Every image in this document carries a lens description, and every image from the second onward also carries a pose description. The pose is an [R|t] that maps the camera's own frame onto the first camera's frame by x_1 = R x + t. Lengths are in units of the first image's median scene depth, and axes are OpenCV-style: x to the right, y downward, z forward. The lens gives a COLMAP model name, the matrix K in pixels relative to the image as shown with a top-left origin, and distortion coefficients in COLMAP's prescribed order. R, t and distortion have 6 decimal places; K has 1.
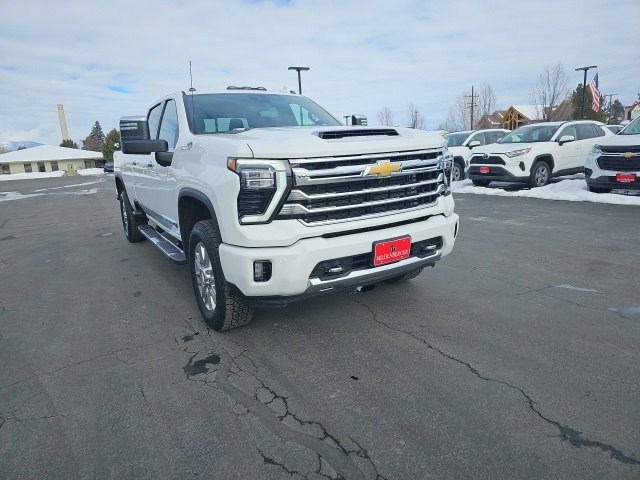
lens RADIAL K [[421.2, 0, 318.9], [0, 421.2, 226.1], [0, 0, 1]] dist [0.066648, -0.051227]
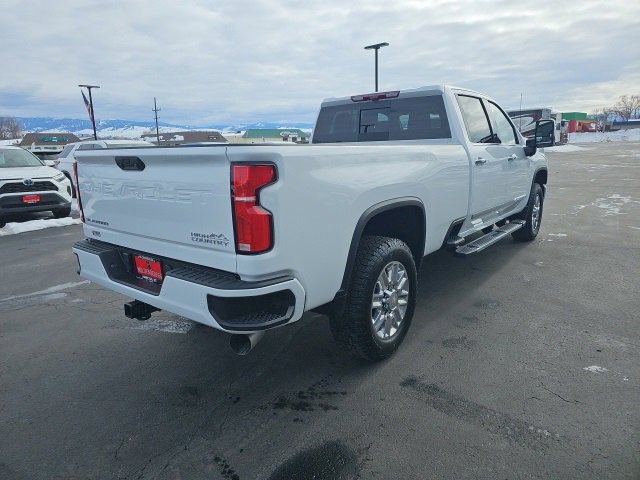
lens RADIAL K [[418.6, 0, 310.6], [0, 418.6, 231.1], [0, 0, 1]] dist [0.062567, -0.049631]
pose [[-0.332219, -0.123871, 0.935033, -1.828815], [0.215210, 0.955234, 0.203011, -0.429865], [-0.918322, 0.268672, -0.290688, 2.654365]]
